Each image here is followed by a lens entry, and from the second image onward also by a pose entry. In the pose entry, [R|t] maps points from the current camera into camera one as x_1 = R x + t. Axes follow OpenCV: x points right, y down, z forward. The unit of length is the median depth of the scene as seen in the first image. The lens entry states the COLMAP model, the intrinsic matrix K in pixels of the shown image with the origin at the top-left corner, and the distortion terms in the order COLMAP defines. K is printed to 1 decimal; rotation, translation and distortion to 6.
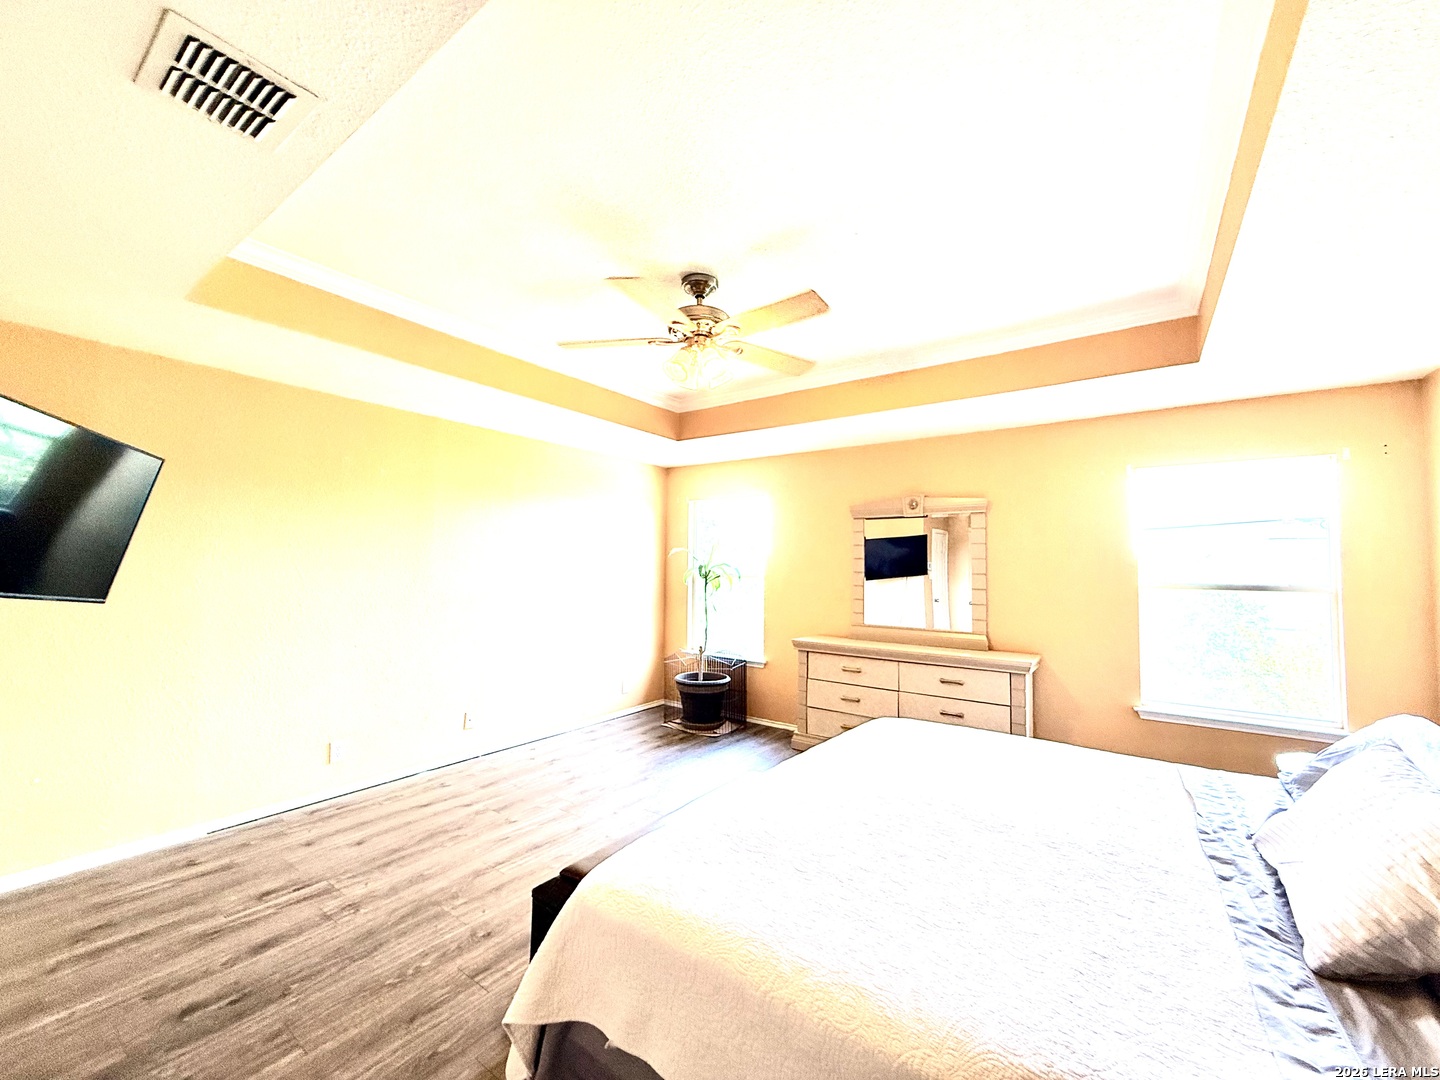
lens RADIAL K [[573.4, 0, 714.7], [0, 573.4, 536.9], [0, 0, 1]] dist [0.001440, 0.000324]
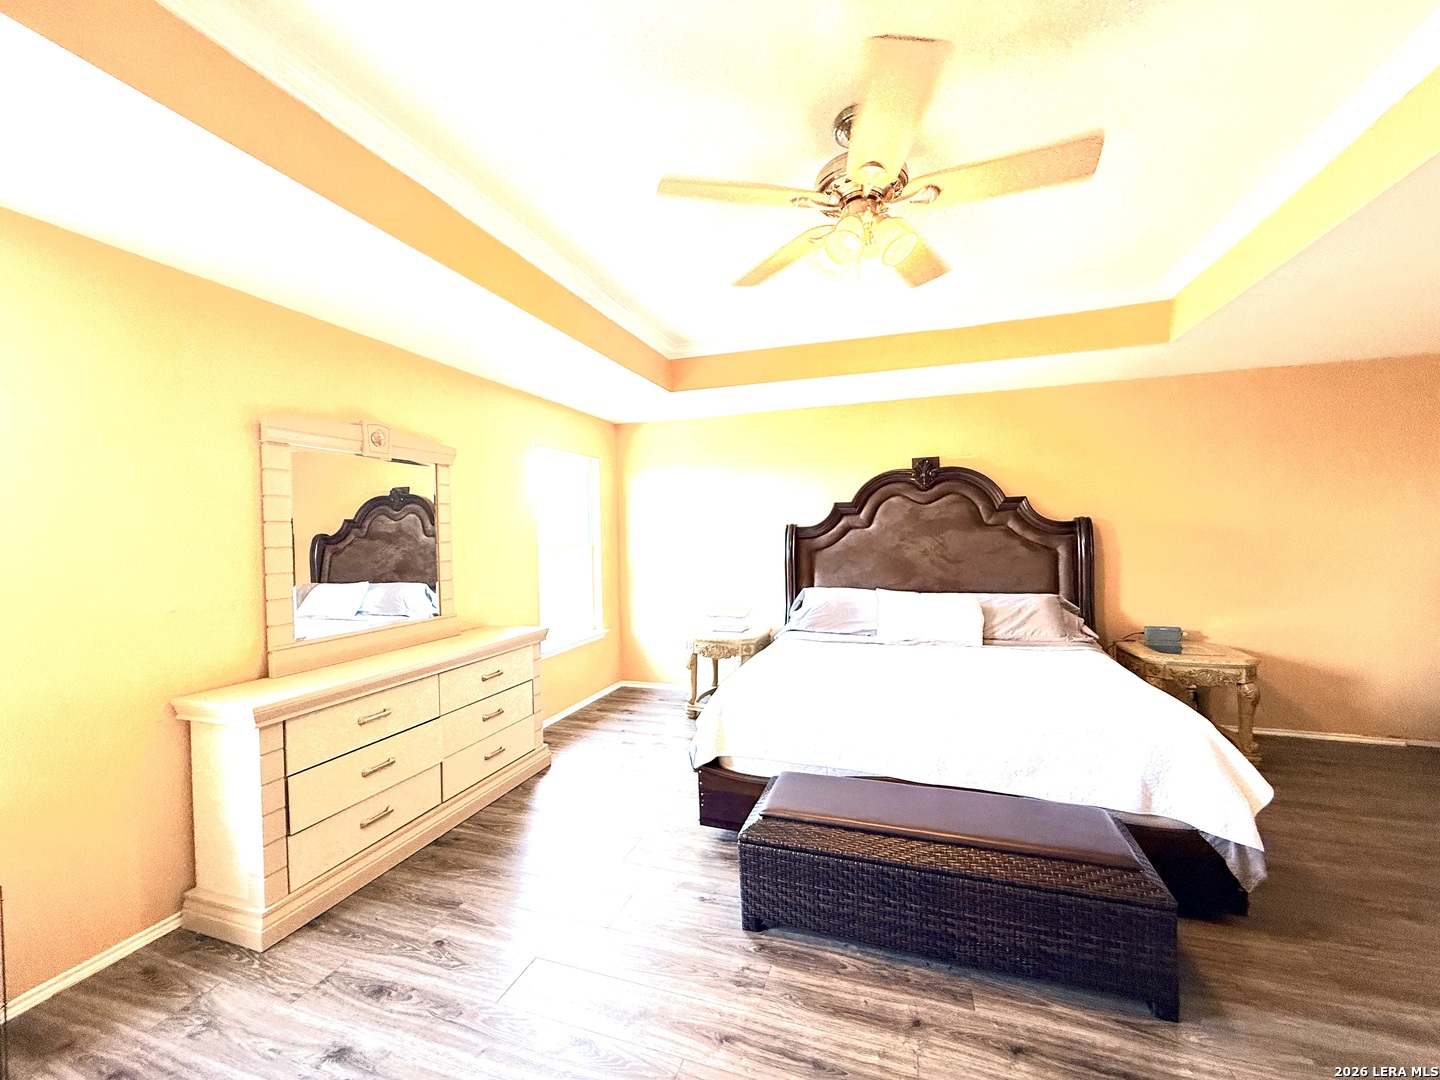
lens RADIAL K [[573.4, 0, 707.6], [0, 573.4, 540.3], [0, 0, 1]] dist [0.001440, 0.000324]
pose [[-0.296985, -0.020224, 0.954668, -0.346019], [-0.037662, 0.999246, 0.009453, 0.035088], [-0.954139, -0.033147, -0.297523, 0.752465]]
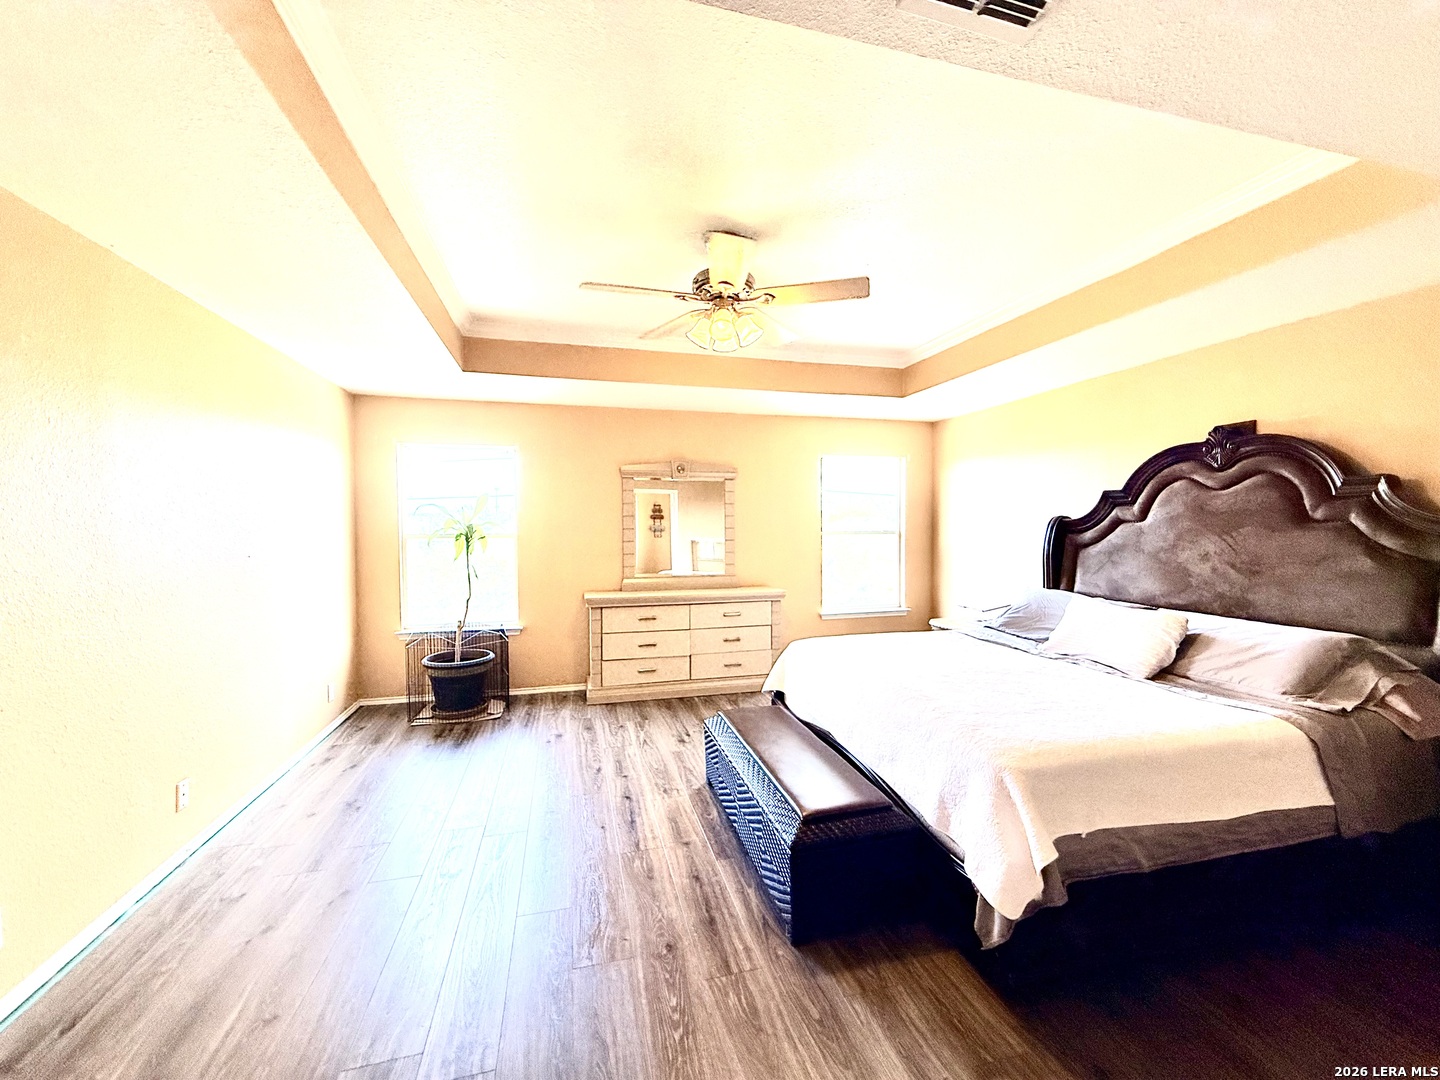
lens RADIAL K [[573.4, 0, 723.4], [0, 573.4, 537.5], [0, 0, 1]] dist [0.001440, 0.000324]
pose [[0.632778, -0.033960, 0.773588, -0.442665], [-0.029467, 0.997258, 0.067882, 0.000292], [-0.773773, -0.065750, 0.630042, 0.185129]]
